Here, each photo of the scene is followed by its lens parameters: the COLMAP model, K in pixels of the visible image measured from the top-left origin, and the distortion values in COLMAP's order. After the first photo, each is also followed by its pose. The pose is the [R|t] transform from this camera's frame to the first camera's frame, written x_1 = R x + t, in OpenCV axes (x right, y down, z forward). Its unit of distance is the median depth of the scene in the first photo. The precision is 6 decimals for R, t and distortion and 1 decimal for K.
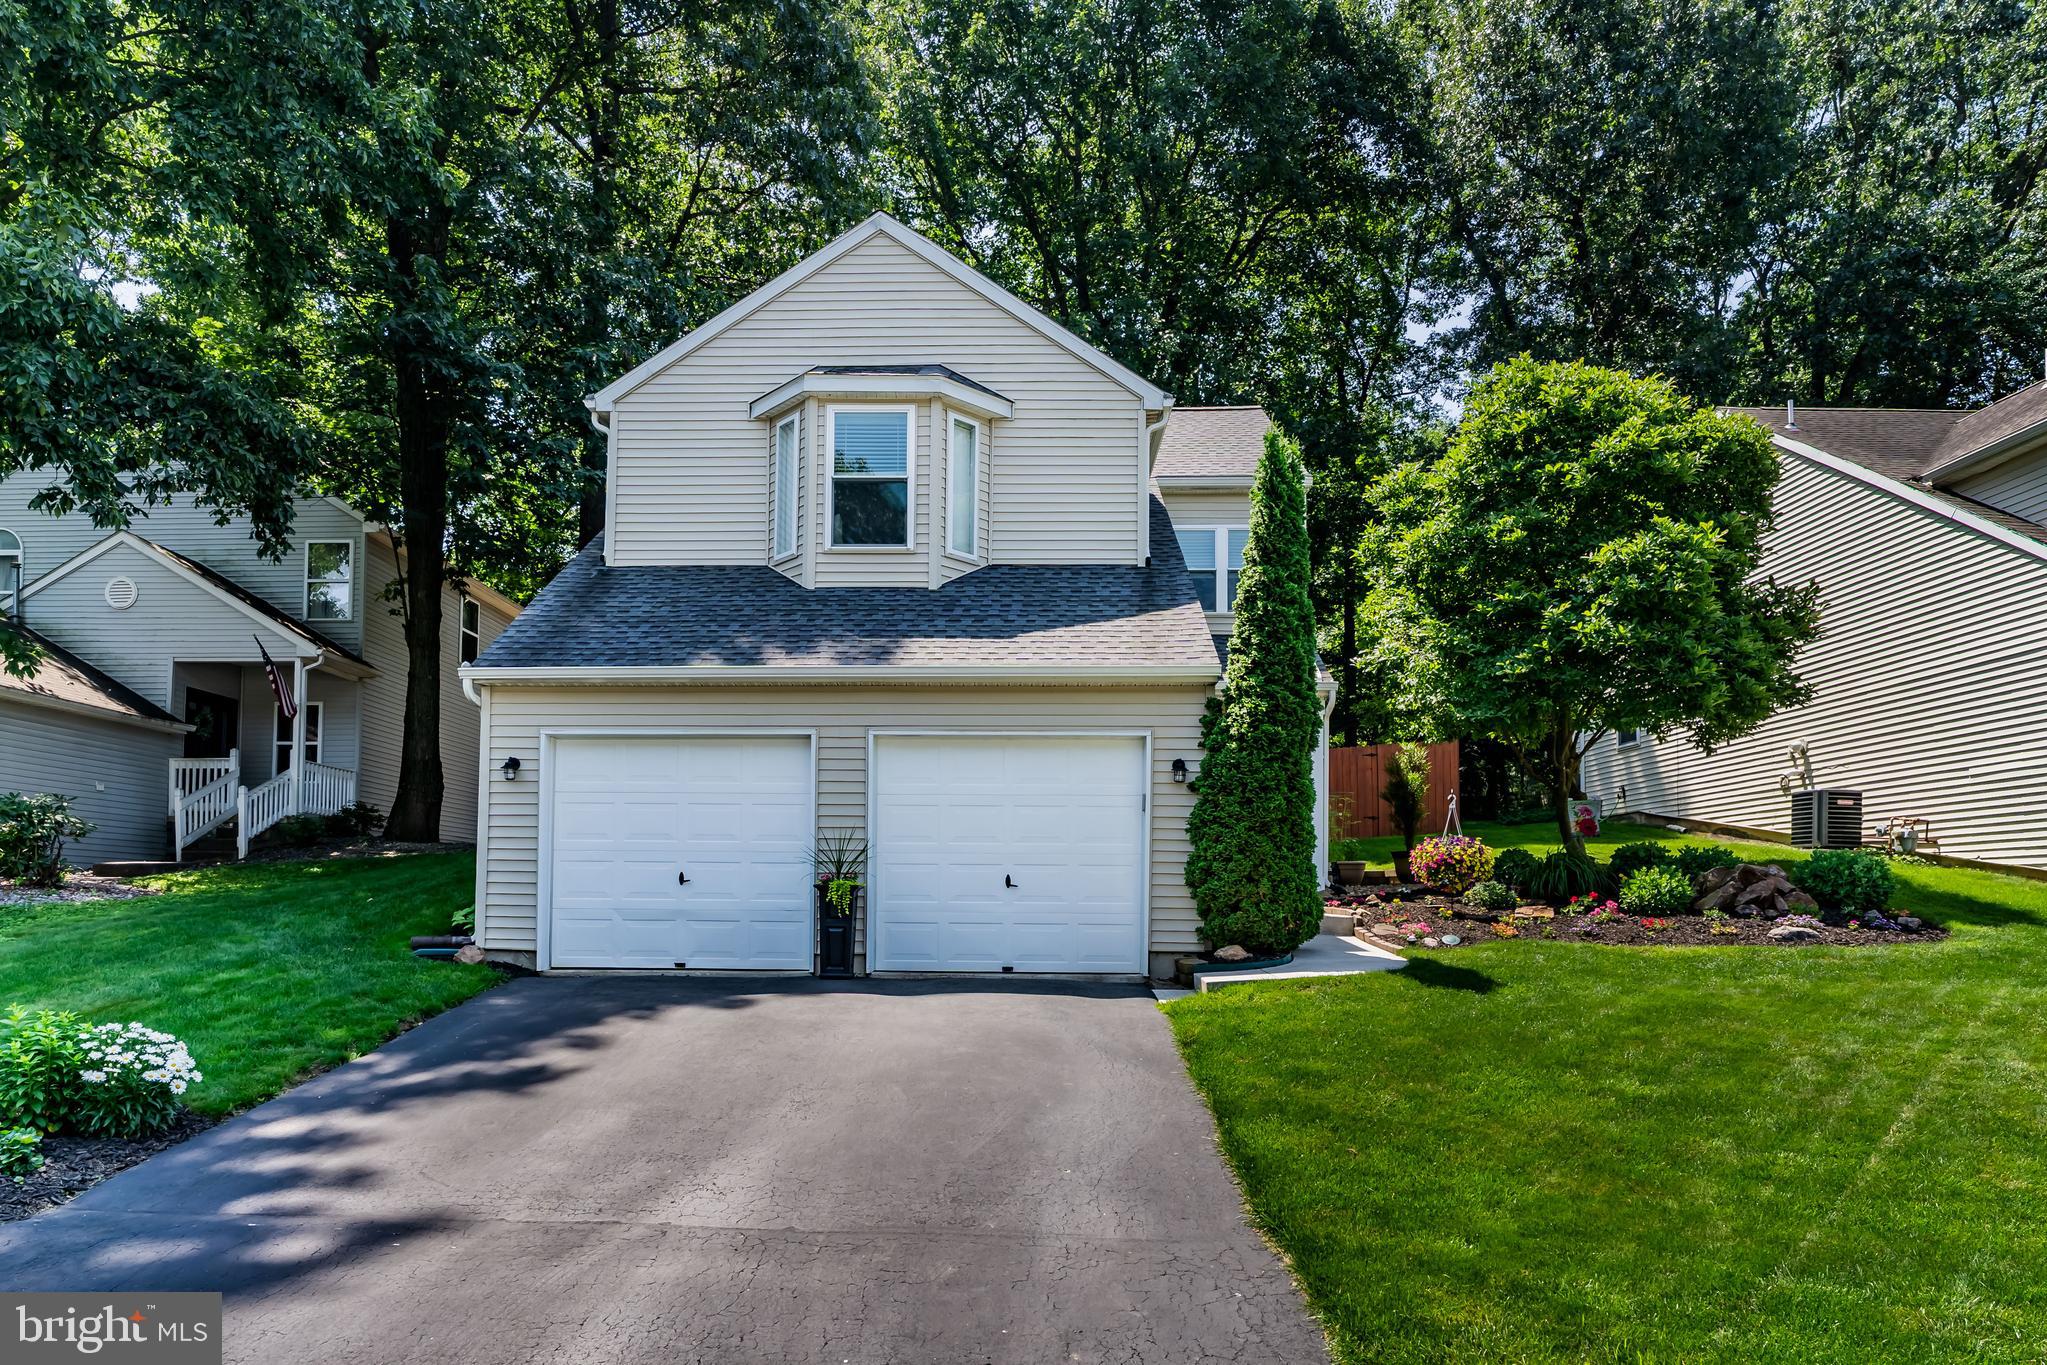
lens RADIAL K [[1141.5, 0, 1023.1], [0, 1141.5, 826.6], [0, 0, 1]] dist [0.002025, -0.000373]
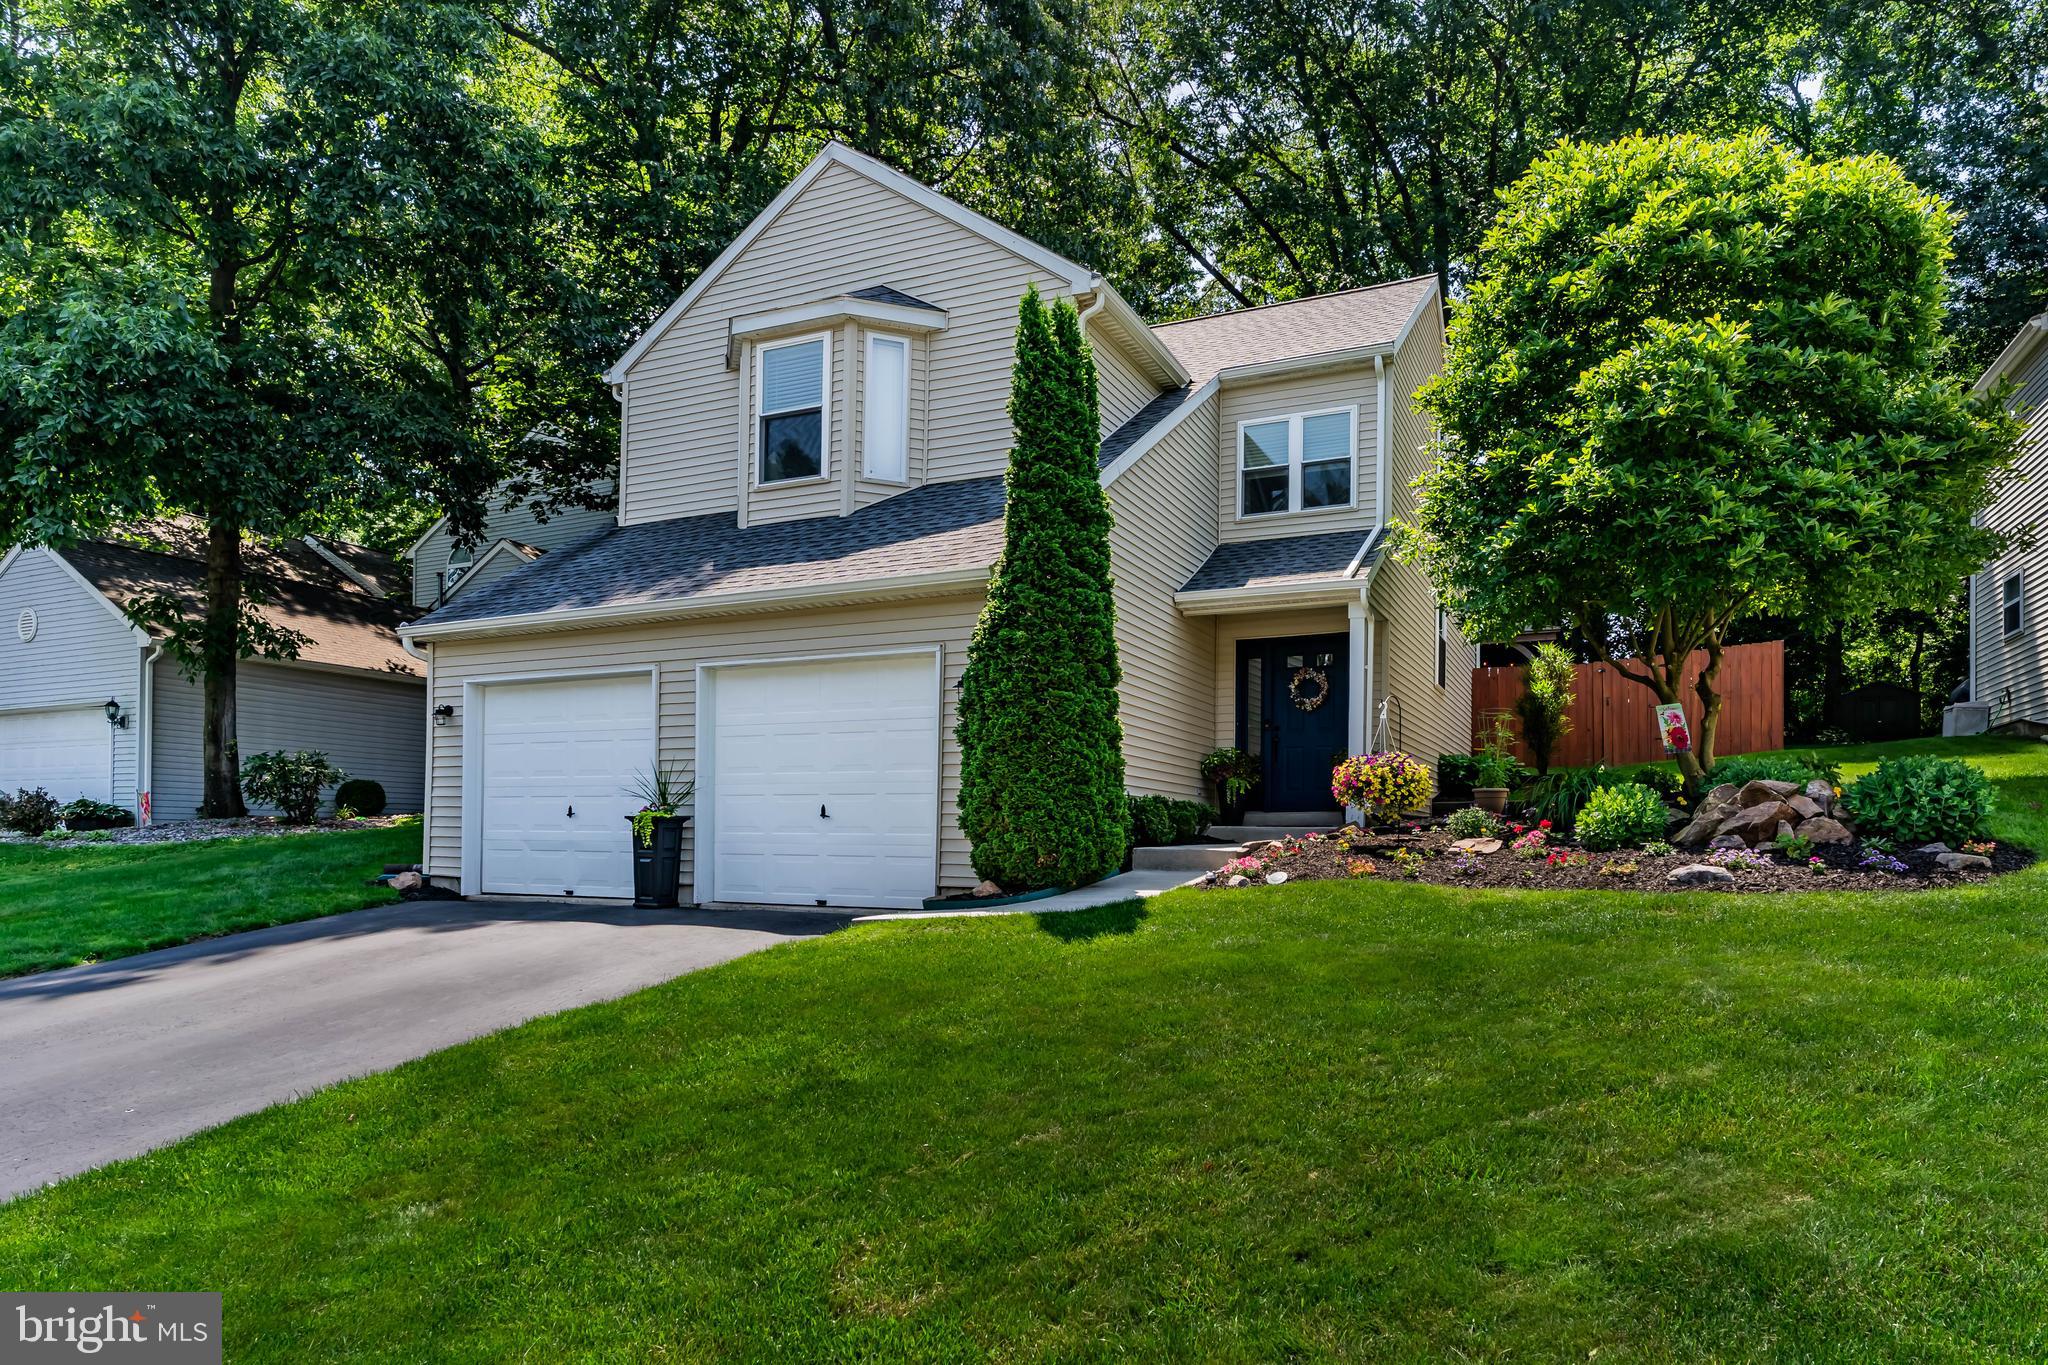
lens RADIAL K [[1105.9, 0, 1111.7], [0, 1105.9, 795.4], [0, 0, 1]] dist [-0.001331, 0.000651]
pose [[0.935272, -0.013955, -0.353654, 0.479477], [0.022926, 0.999513, 0.021190, 0.017618], [0.353185, -0.027926, 0.935136, 0.187911]]
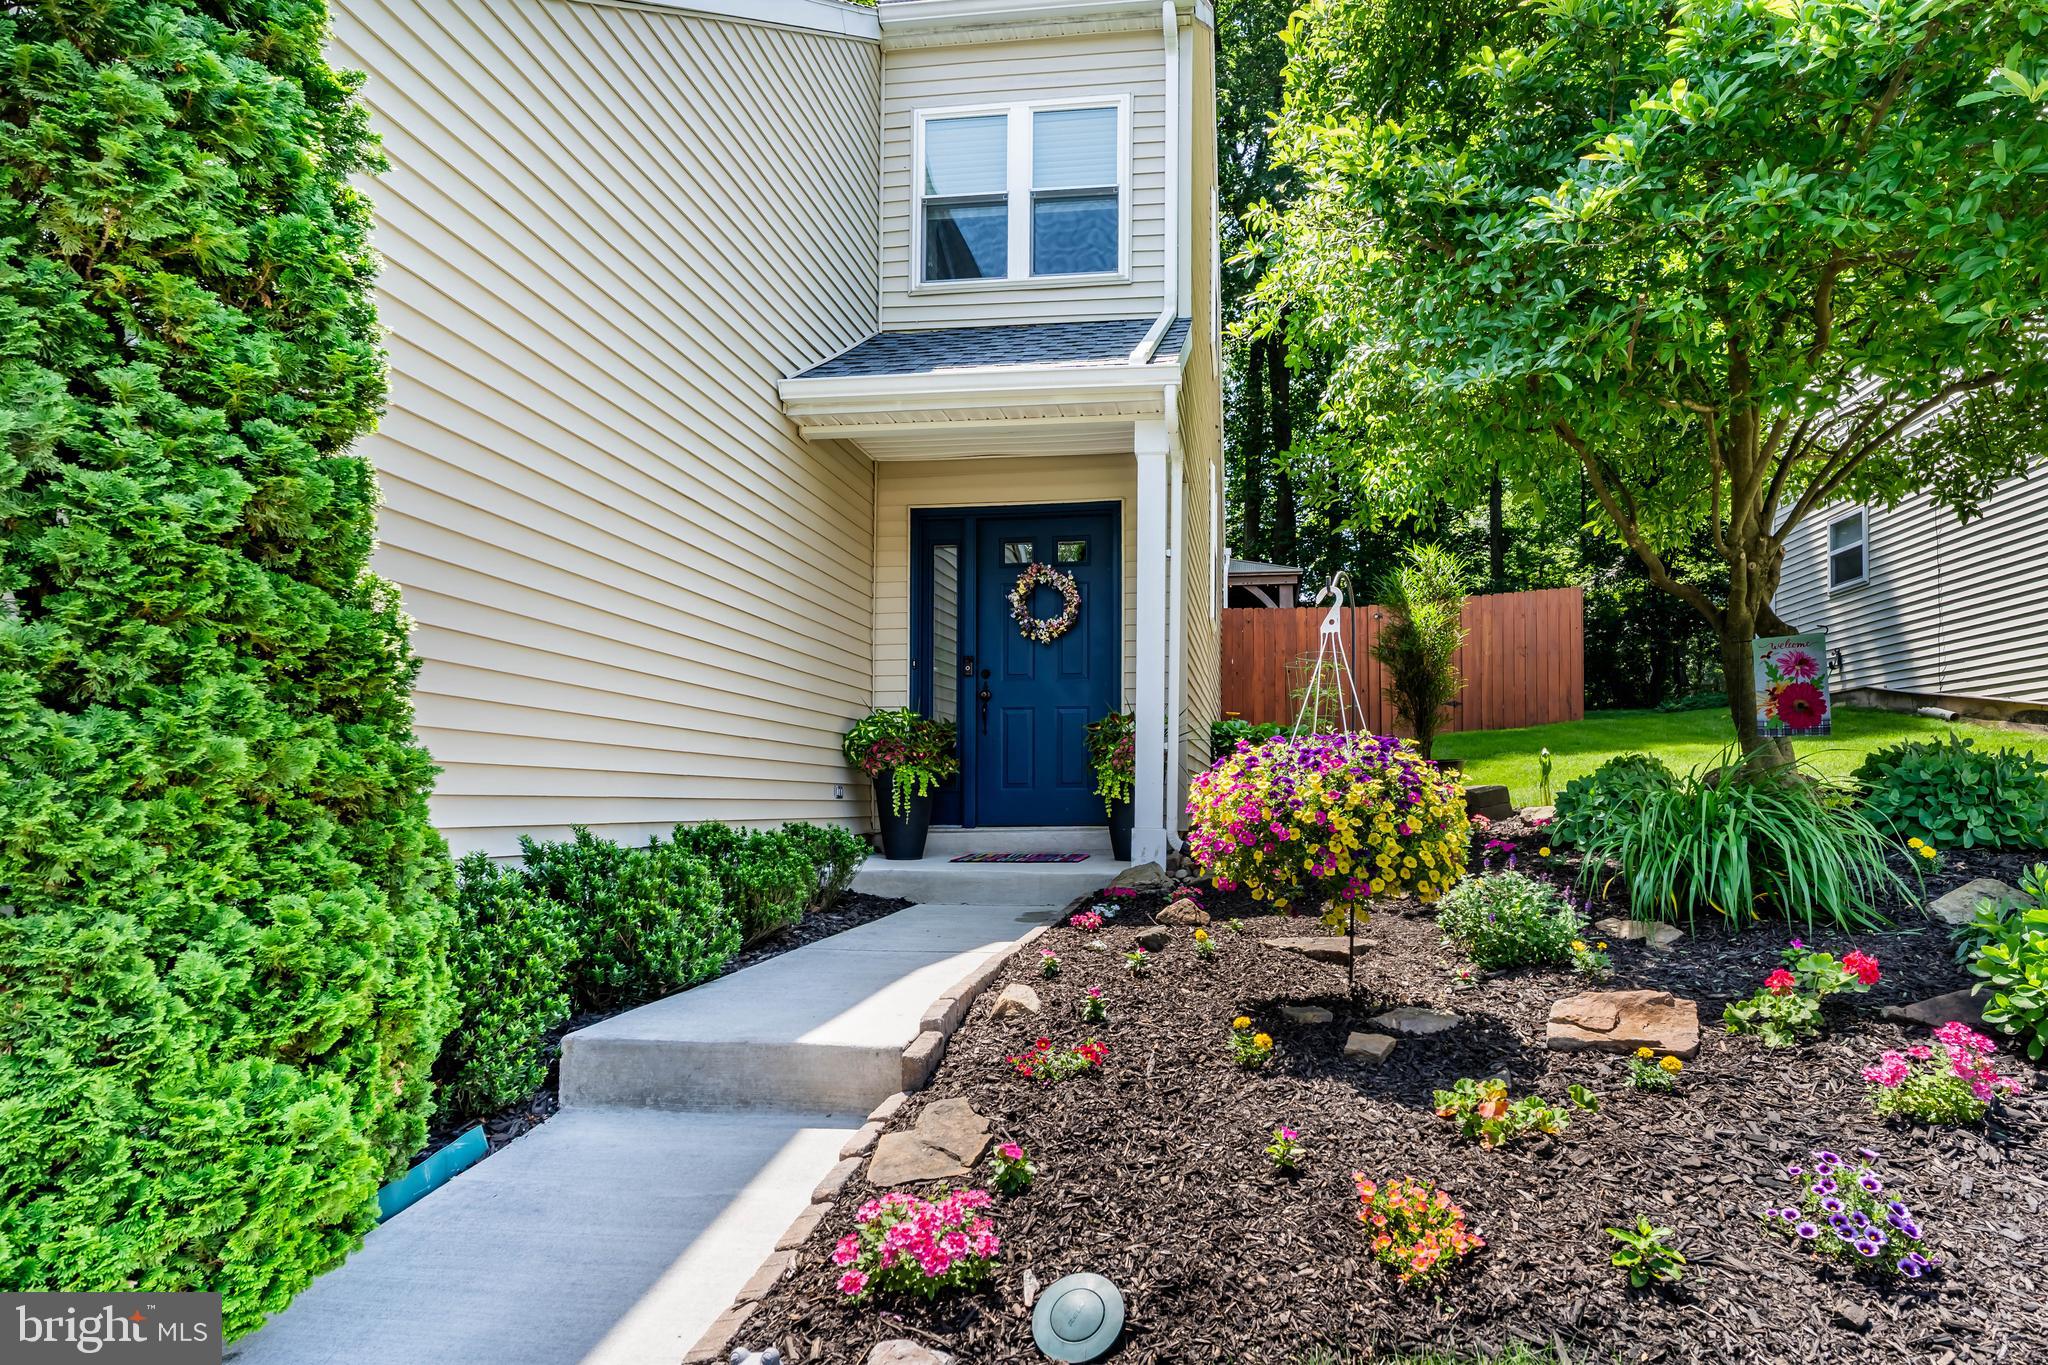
lens RADIAL K [[1105.9, 0, 1111.7], [0, 1105.9, 795.4], [0, 0, 1]] dist [-0.001331, 0.000651]
pose [[0.997127, -0.005973, -0.075518, 0.346019], [0.010883, 0.997840, 0.064781, 0.005117], [0.074968, -0.065417, 0.995038, 0.727898]]
